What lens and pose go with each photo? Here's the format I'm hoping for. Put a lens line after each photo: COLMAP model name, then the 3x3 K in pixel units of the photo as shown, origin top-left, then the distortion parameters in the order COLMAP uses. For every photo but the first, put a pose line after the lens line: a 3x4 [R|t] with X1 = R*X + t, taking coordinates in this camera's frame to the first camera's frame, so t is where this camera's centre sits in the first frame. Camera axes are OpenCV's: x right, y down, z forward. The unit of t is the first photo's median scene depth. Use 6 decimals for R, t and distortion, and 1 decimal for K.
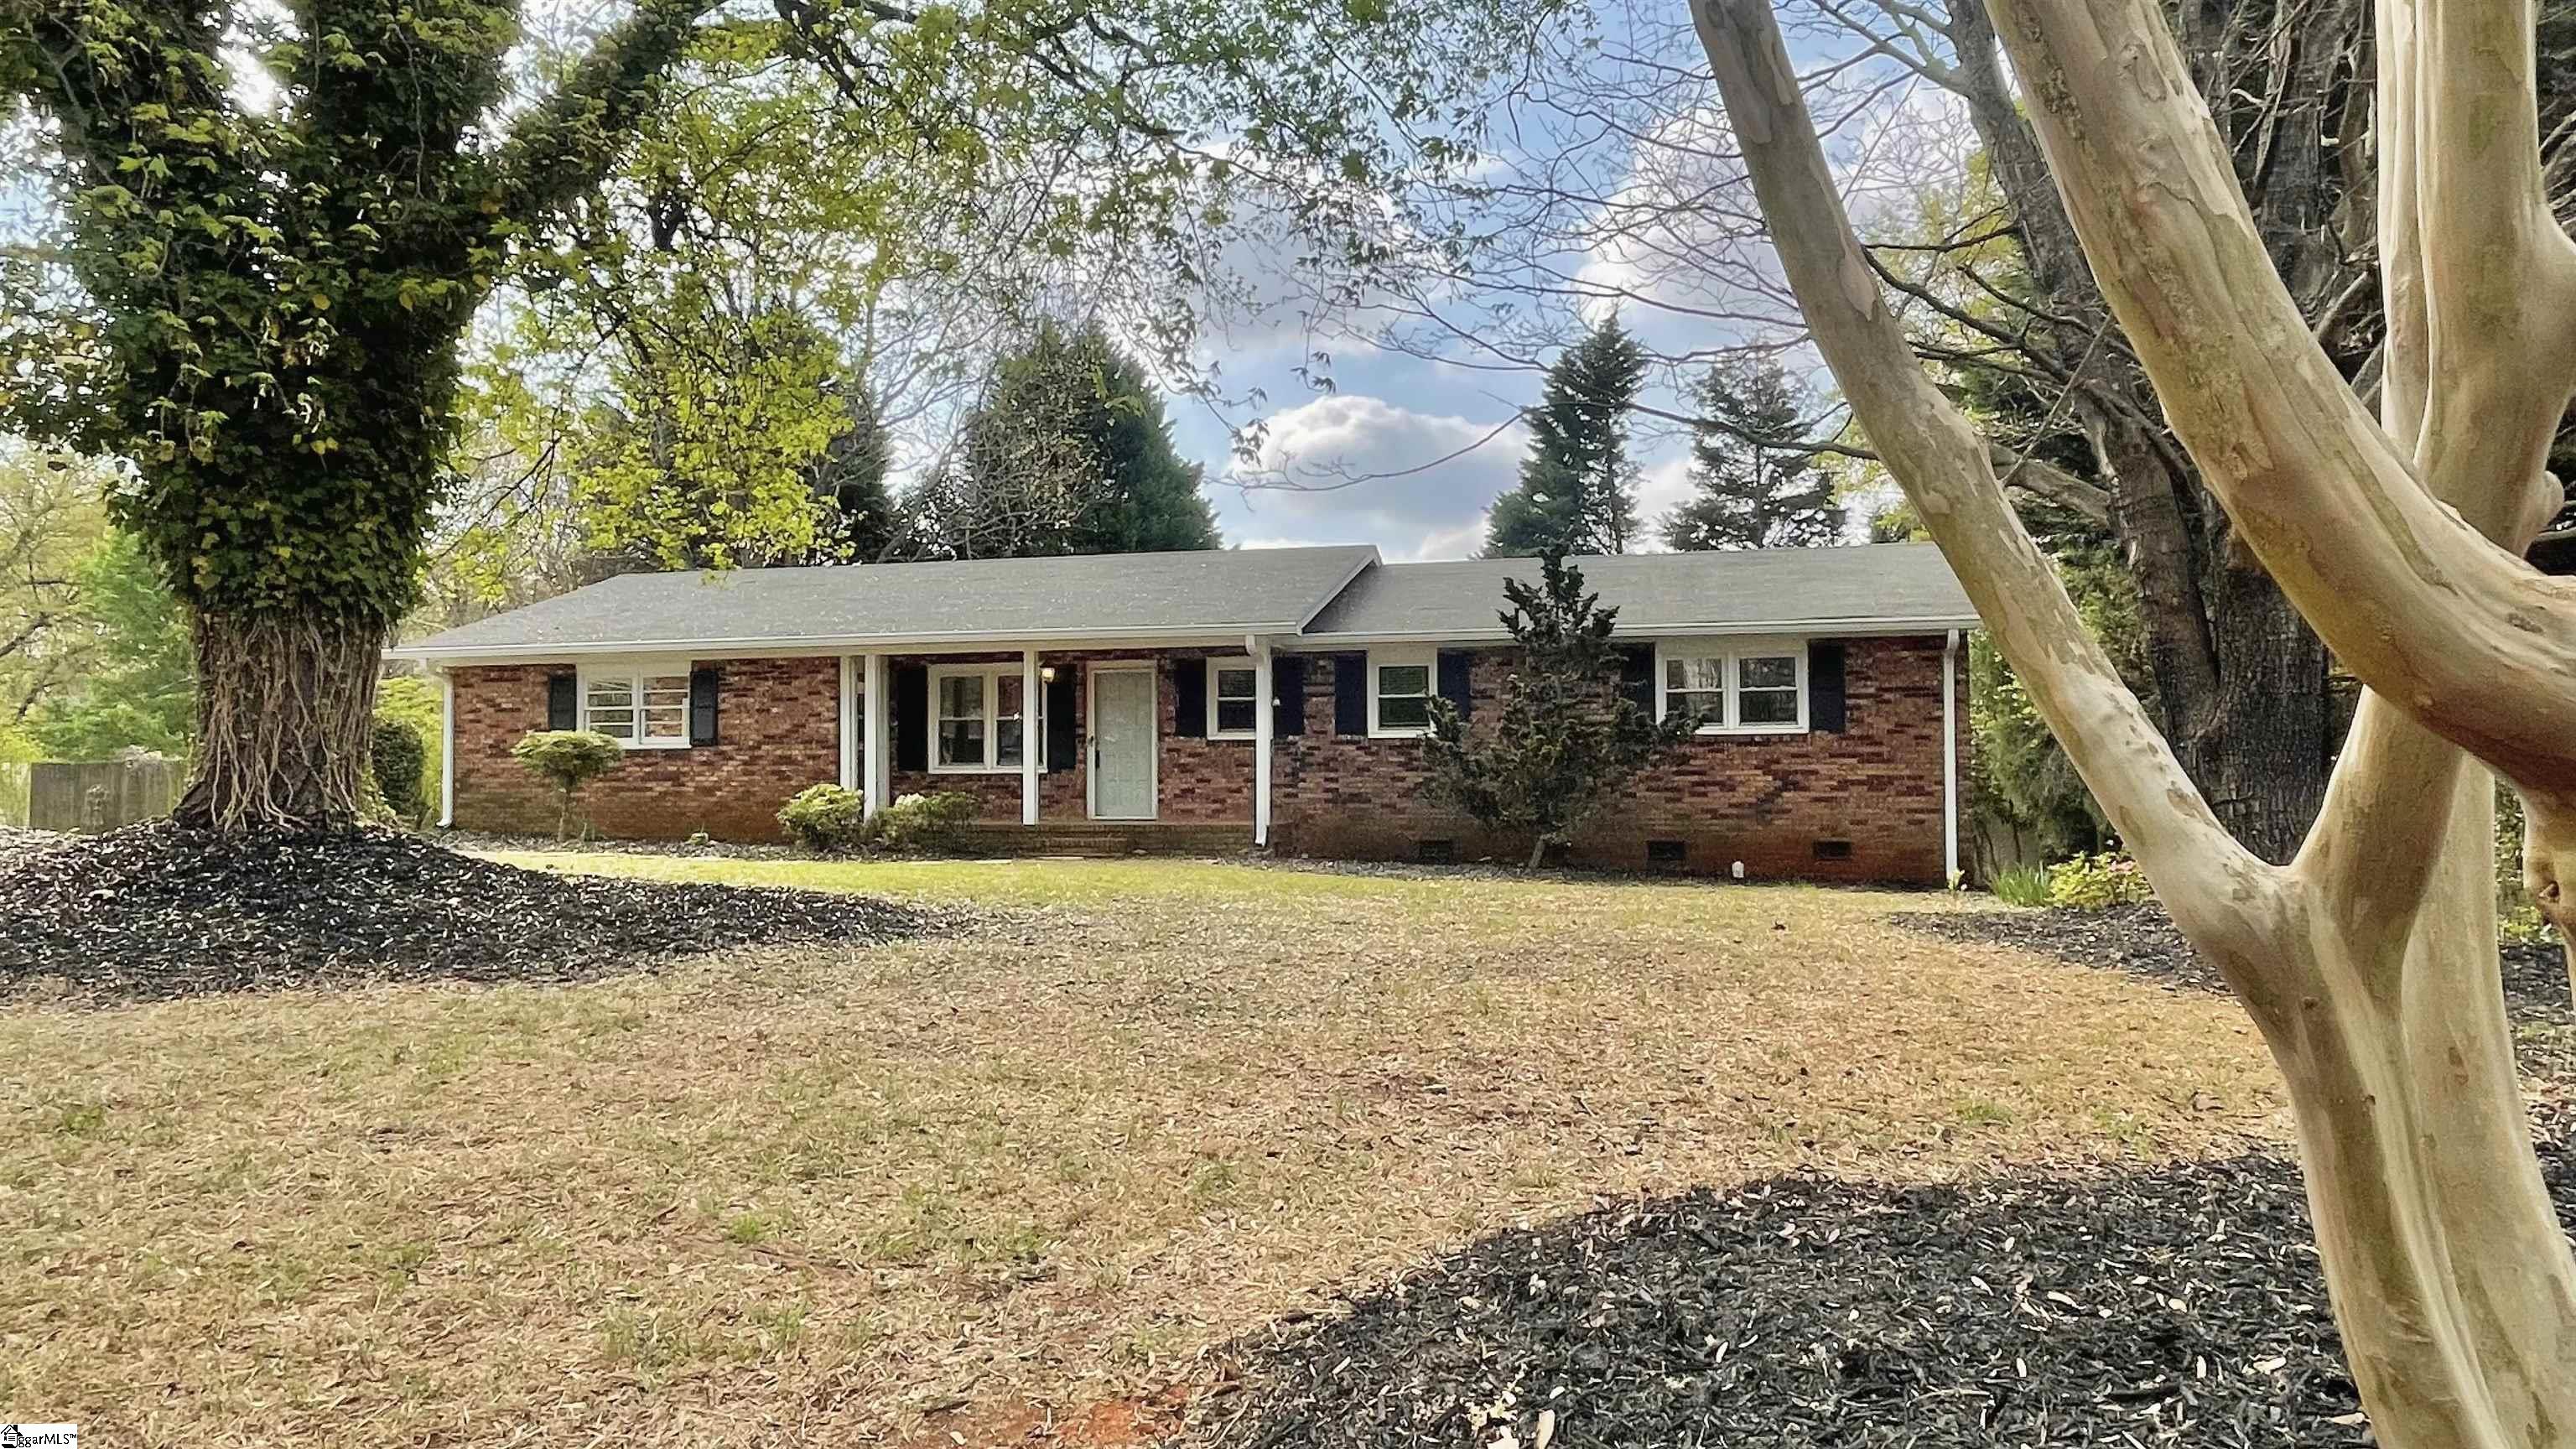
lens RADIAL K [[1671.6, 0, 1288.0], [0, 1671.6, 724.5], [0, 0, 1]] dist [-0.000486, -0.000028]
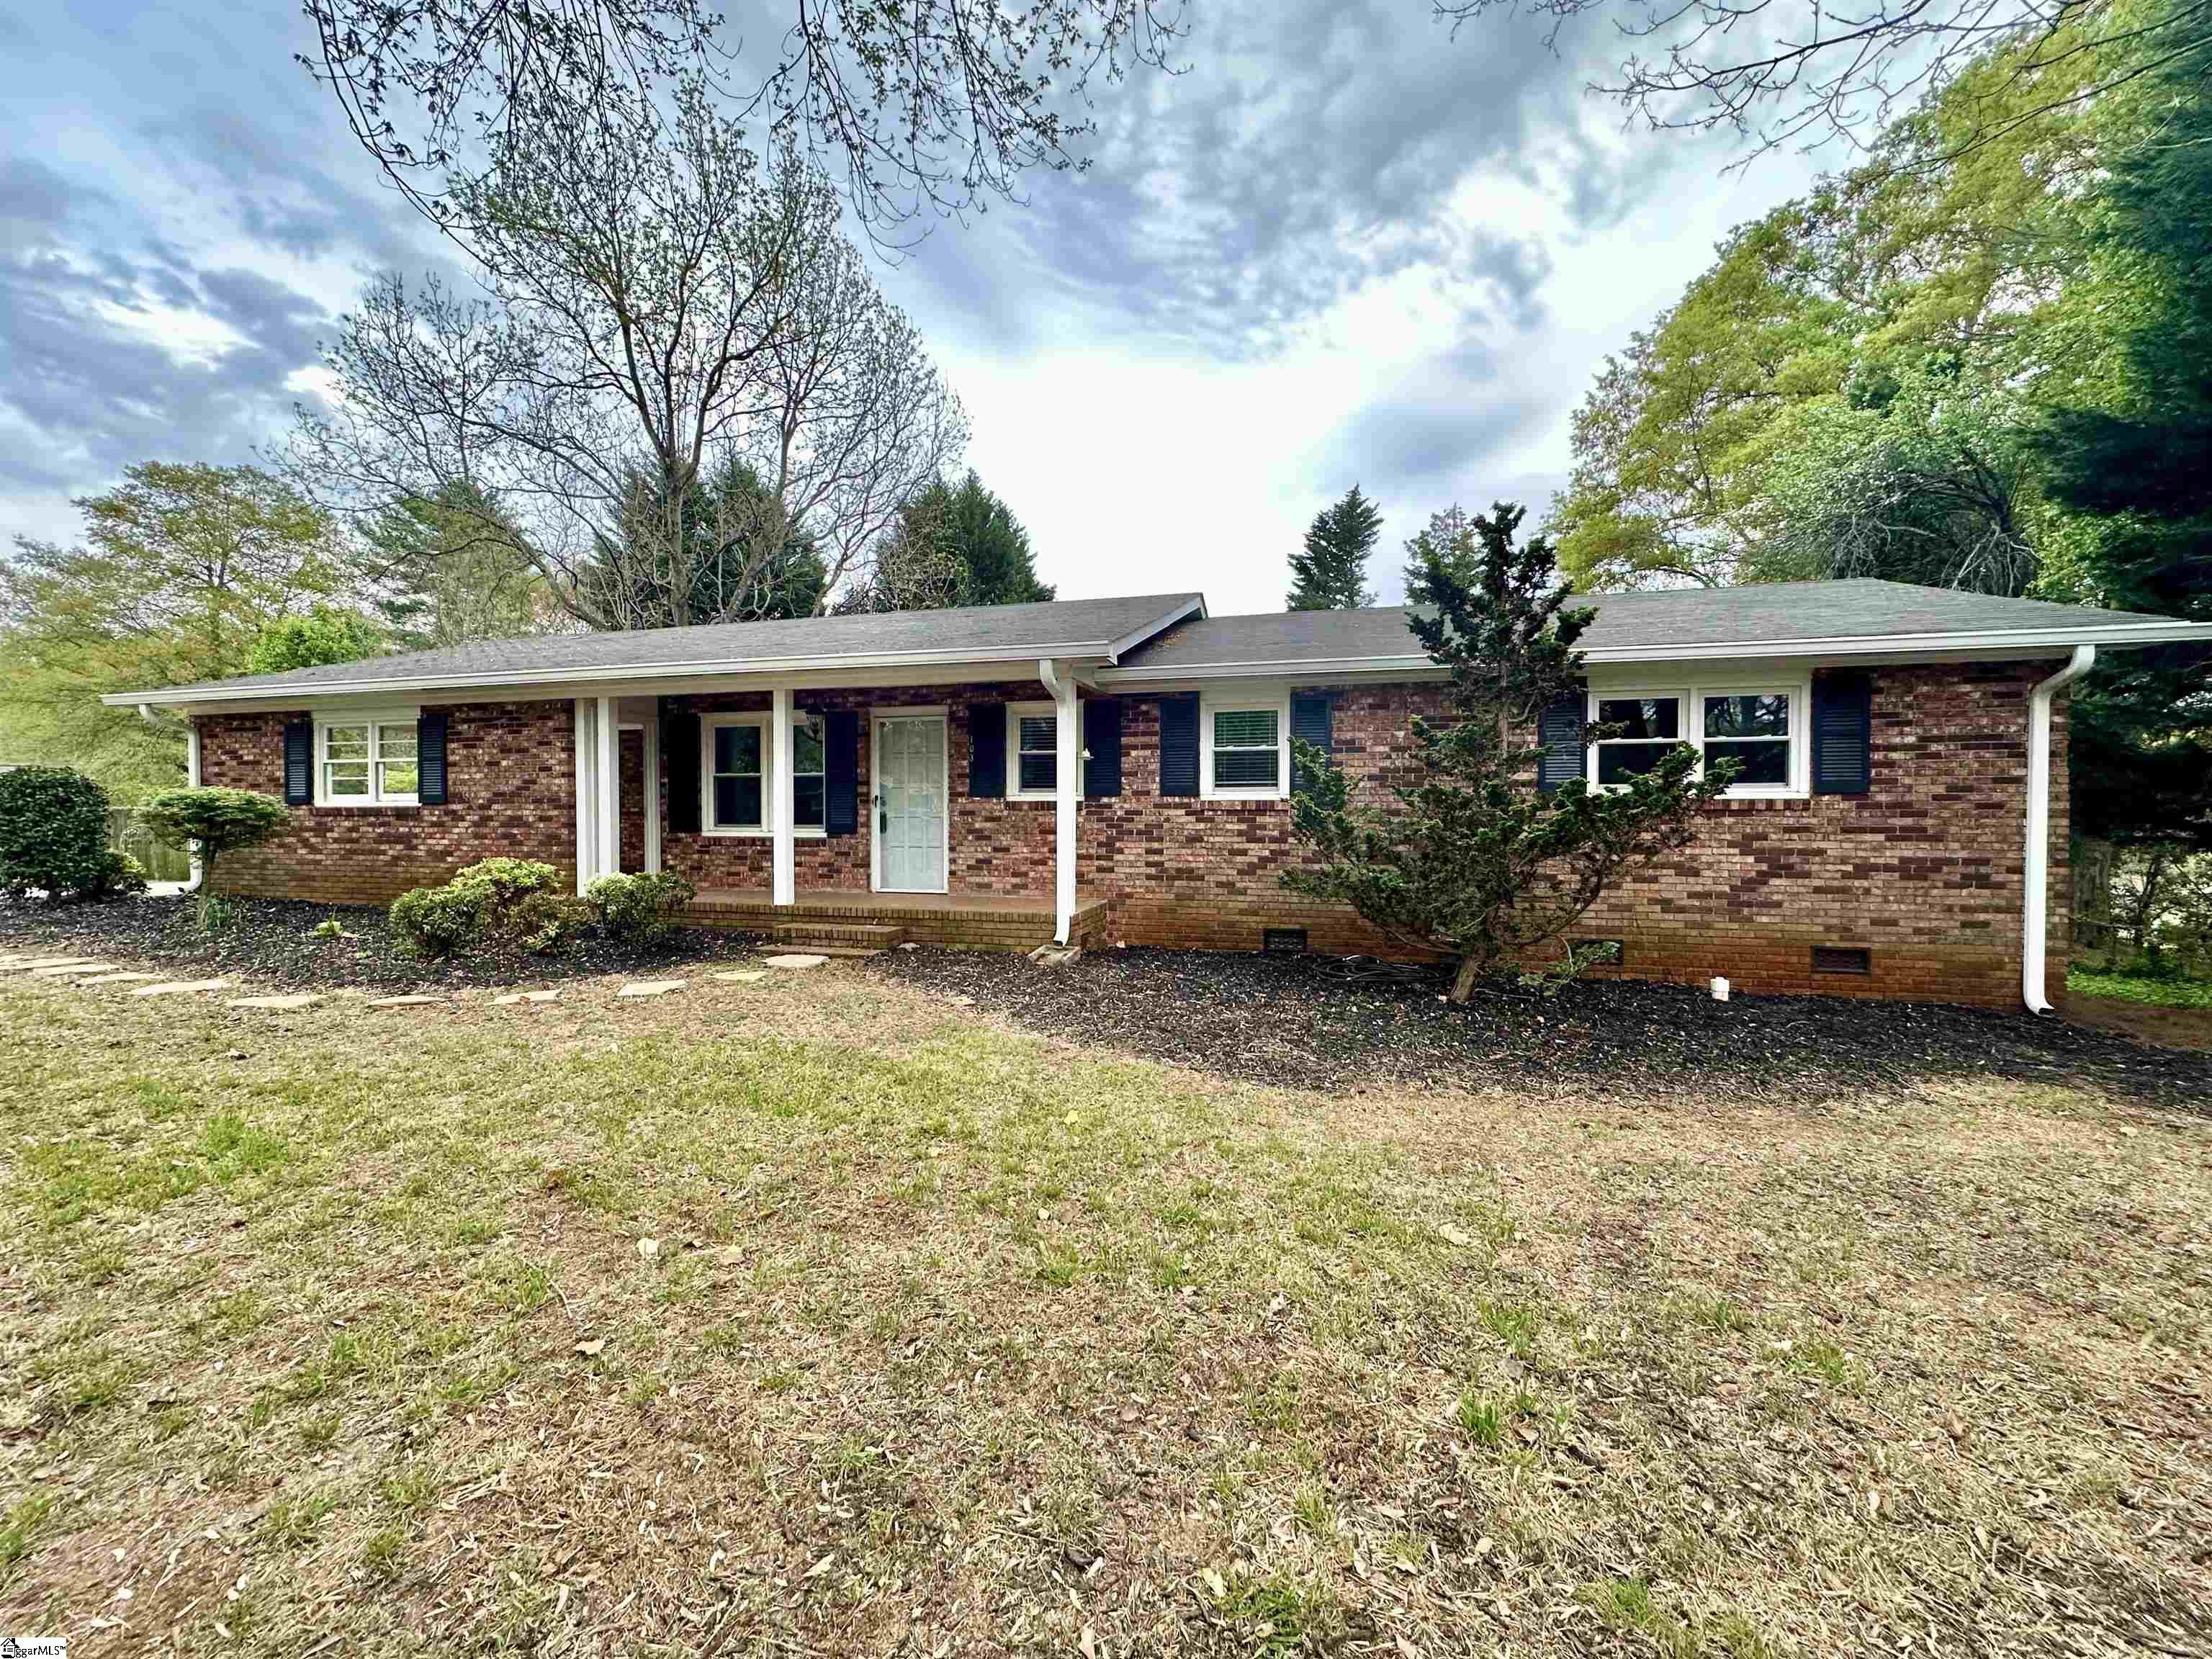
lens RADIAL K [[887.8, 0, 1106.0], [0, 887.8, 829.5], [0, 0, 1]] dist [0.003138, 0.000000]
pose [[0.999723, 0.006061, -0.022740, 0.011914], [-0.004807, 0.998486, 0.054791, -0.001162], [0.023038, -0.054667, 0.998239, 0.567234]]
